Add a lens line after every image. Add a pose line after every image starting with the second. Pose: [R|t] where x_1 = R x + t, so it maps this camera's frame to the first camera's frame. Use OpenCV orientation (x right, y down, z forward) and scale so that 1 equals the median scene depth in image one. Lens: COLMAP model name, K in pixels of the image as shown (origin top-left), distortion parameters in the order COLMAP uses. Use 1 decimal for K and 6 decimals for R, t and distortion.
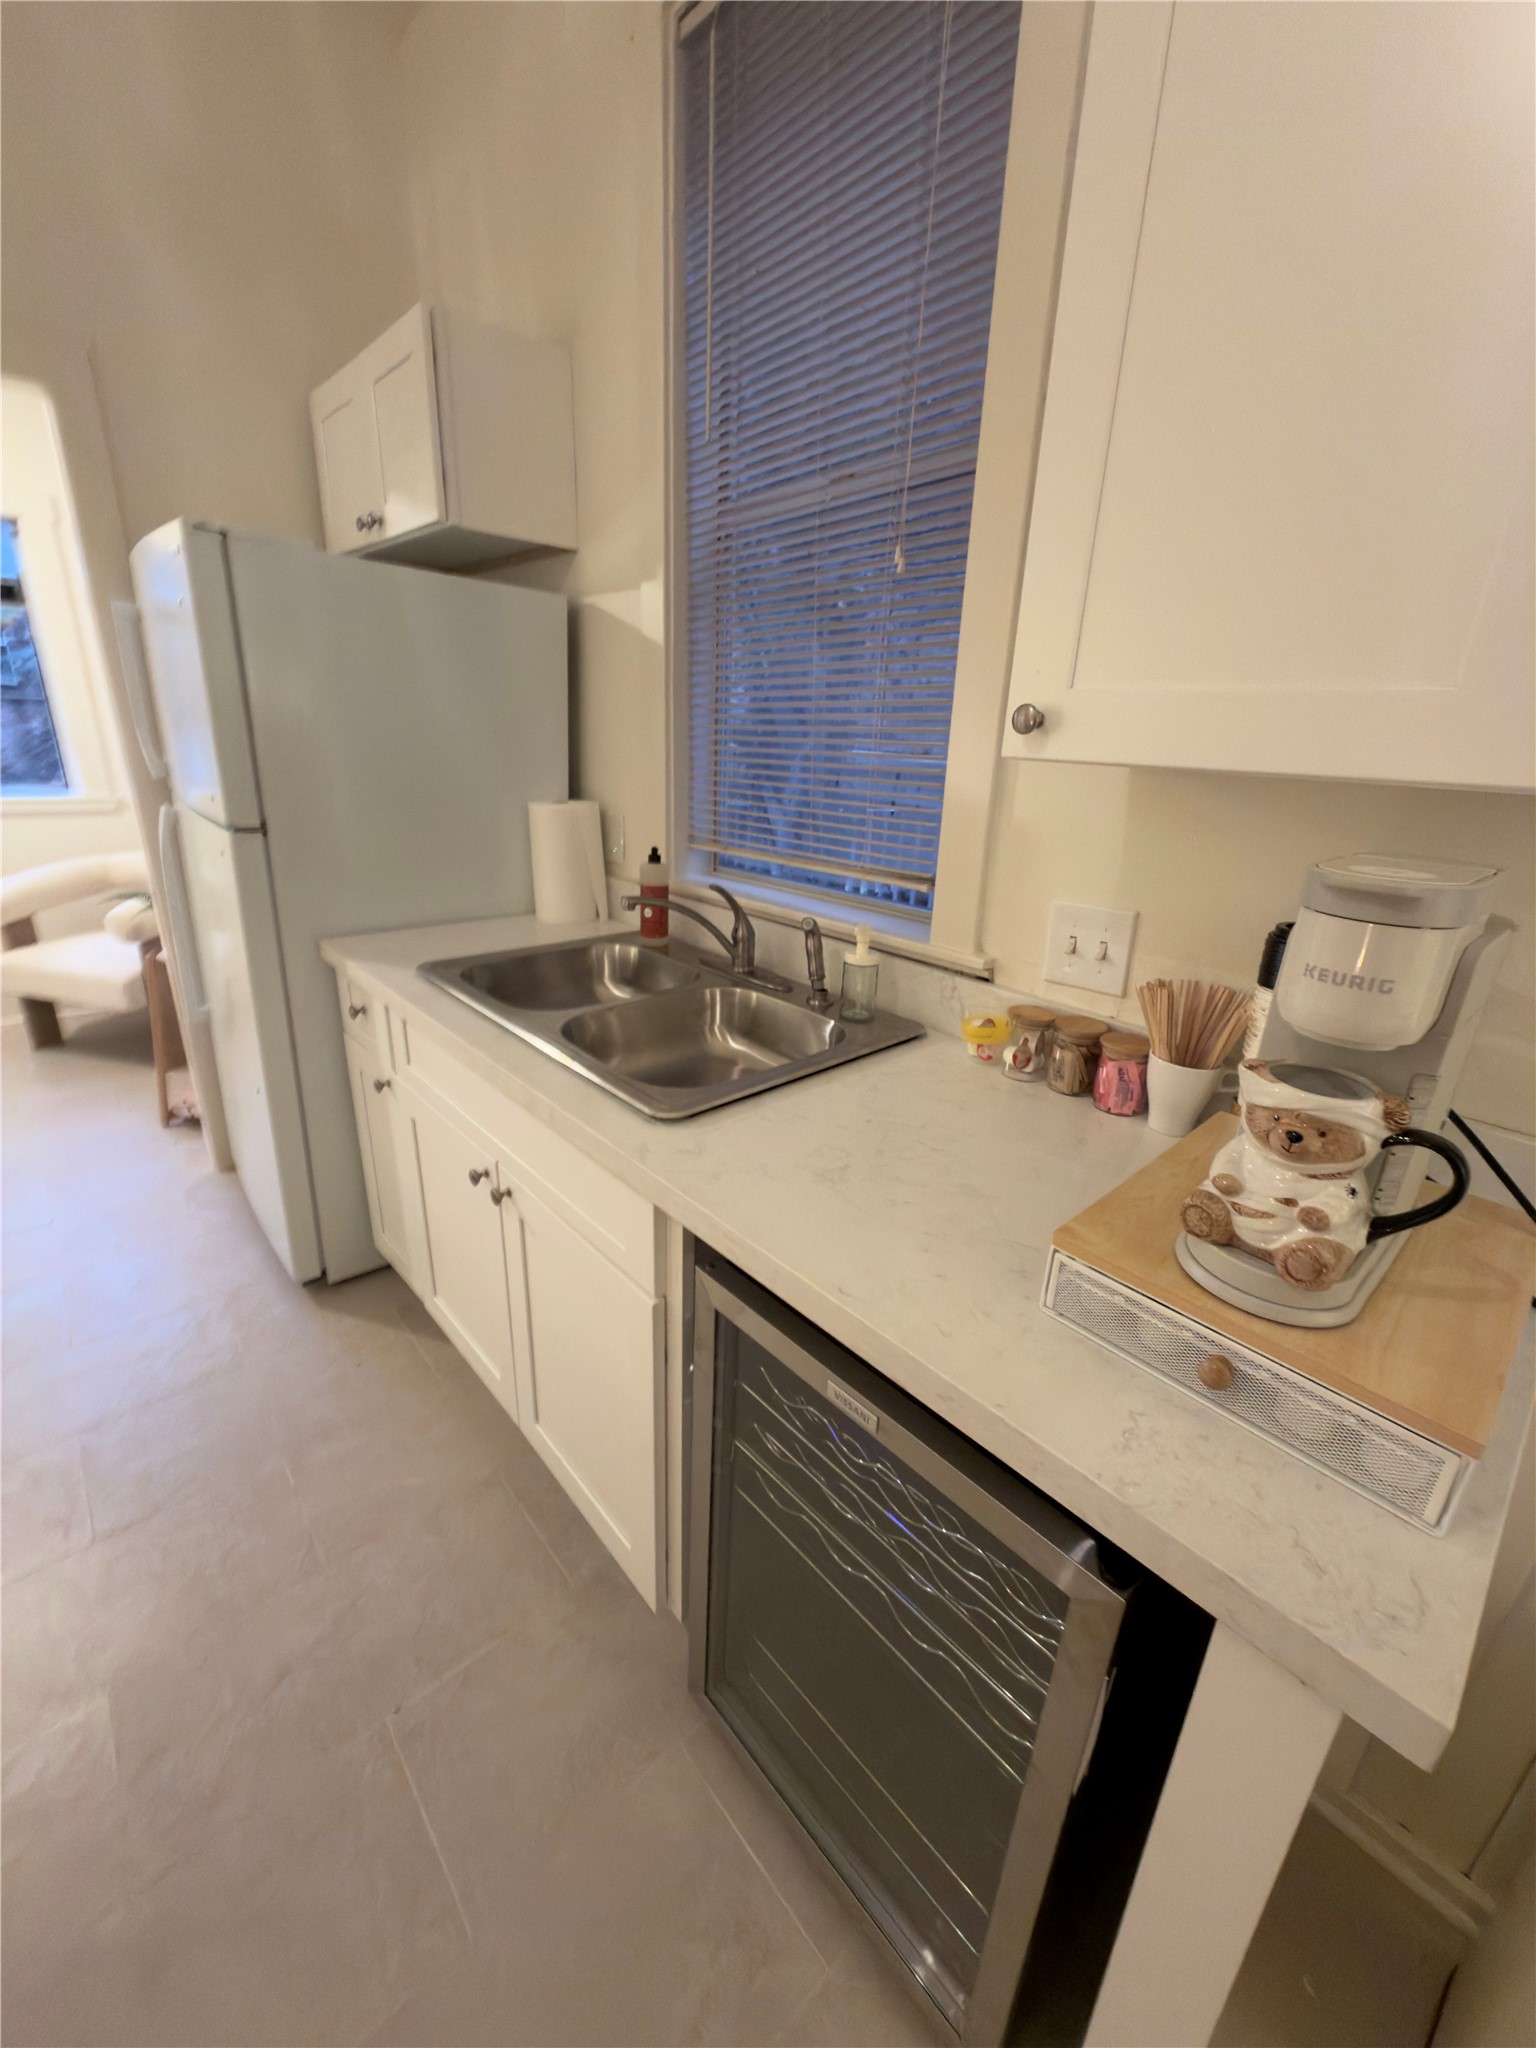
lens RADIAL K [[811.4, 0, 768.0], [0, 811.4, 1024.0], [0, 0, 1]] dist [0.002652, 0.000100]
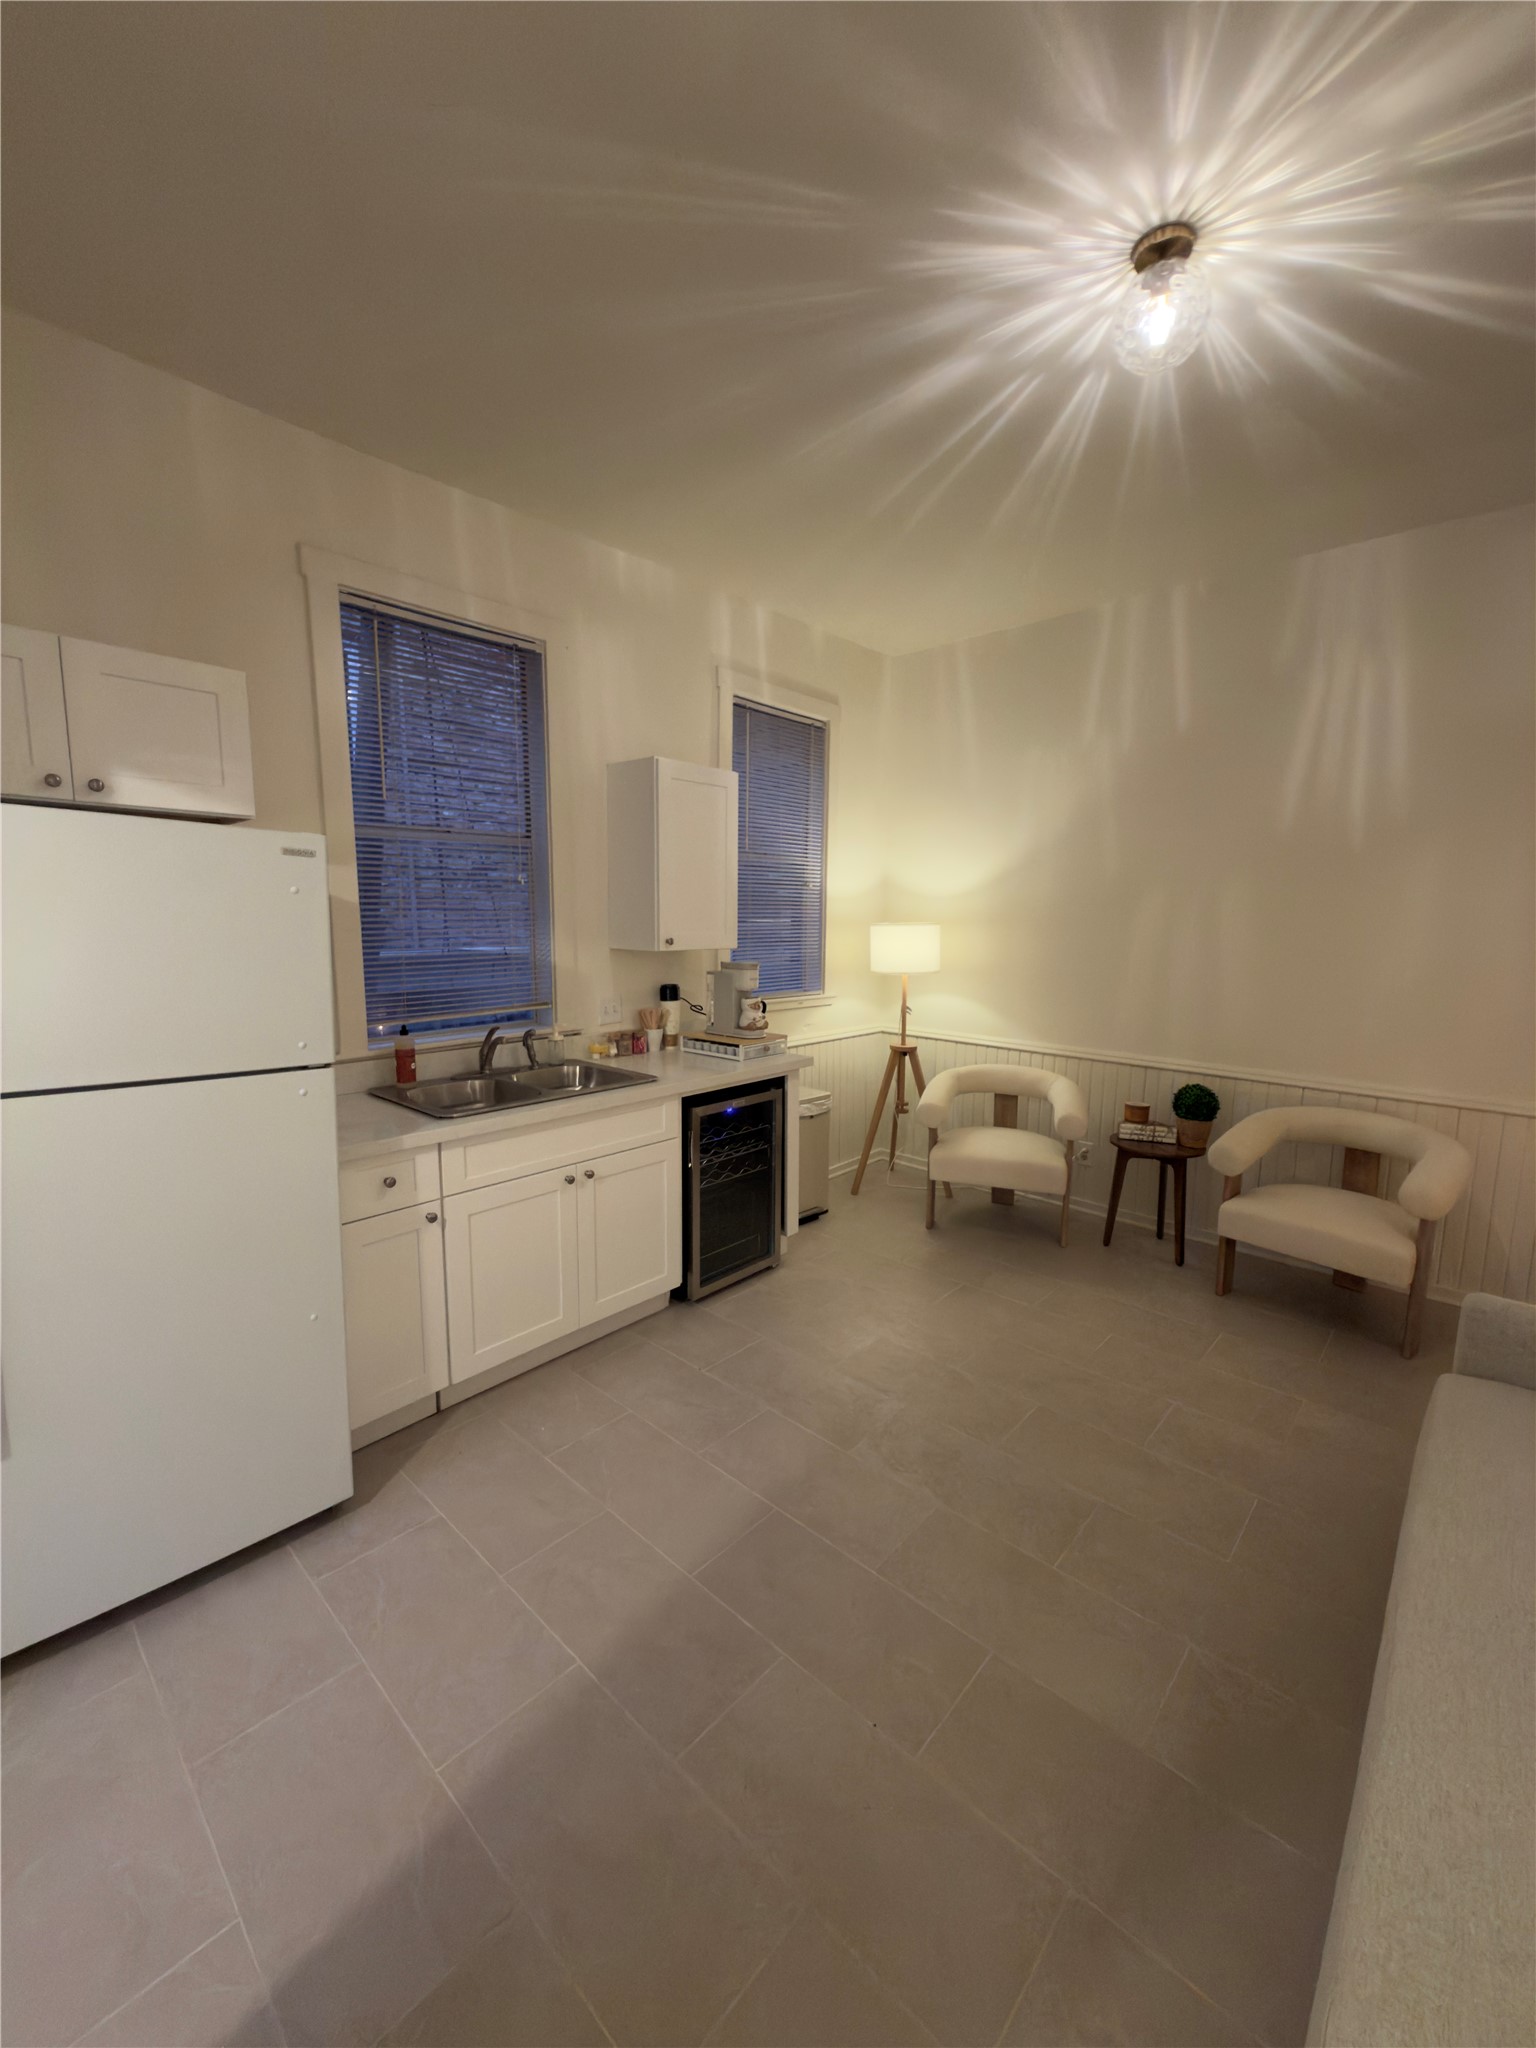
lens RADIAL K [[815.0, 0, 768.0], [0, 815.0, 1024.0], [0, 0, 1]] dist [0.001168, -0.000189]
pose [[-0.099366, -0.173191, 0.979863, -2.335110], [0.328559, 0.923795, 0.196599, -0.397315], [-0.939242, 0.341478, -0.034890, 0.521455]]
